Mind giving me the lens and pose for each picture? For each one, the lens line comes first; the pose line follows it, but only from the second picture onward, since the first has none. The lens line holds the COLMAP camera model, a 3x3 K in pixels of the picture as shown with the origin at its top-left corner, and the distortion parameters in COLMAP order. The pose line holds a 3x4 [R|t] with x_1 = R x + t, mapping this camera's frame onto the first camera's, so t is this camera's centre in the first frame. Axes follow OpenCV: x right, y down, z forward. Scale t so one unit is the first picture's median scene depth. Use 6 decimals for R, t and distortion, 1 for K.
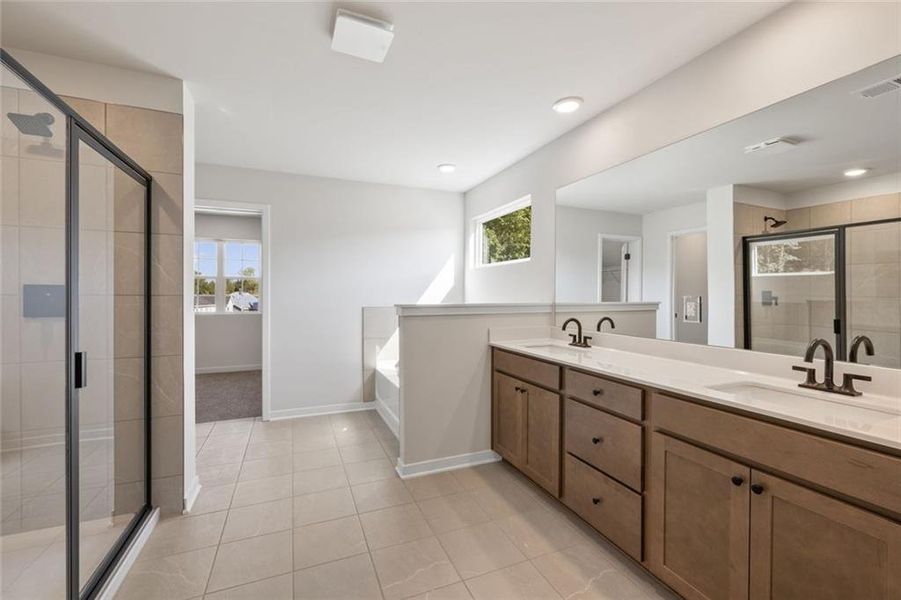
lens RADIAL K [[378.1, 0, 445.3], [0, 378.1, 291.8], [0, 0, 1]] dist [-0.001179, -0.000121]
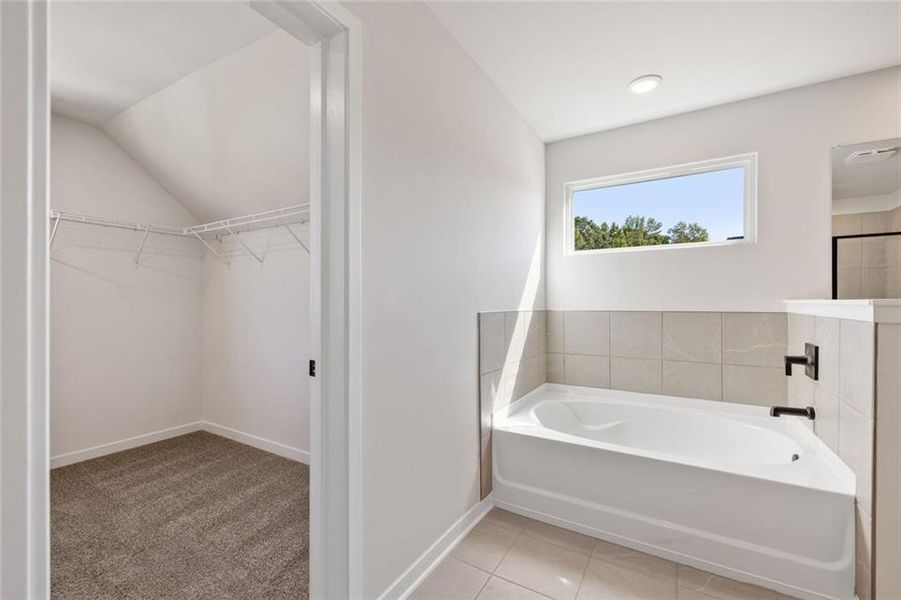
lens RADIAL K [[381.3, 0, 450.5], [0, 381.3, 300.0], [0, 0, 1]] dist [-0.000110, -0.000085]
pose [[0.805660, 0.000208, 0.592379, -0.552155], [0.002449, 0.999990, -0.003681, 0.023652], [-0.592374, 0.004416, 0.805651, 0.609529]]
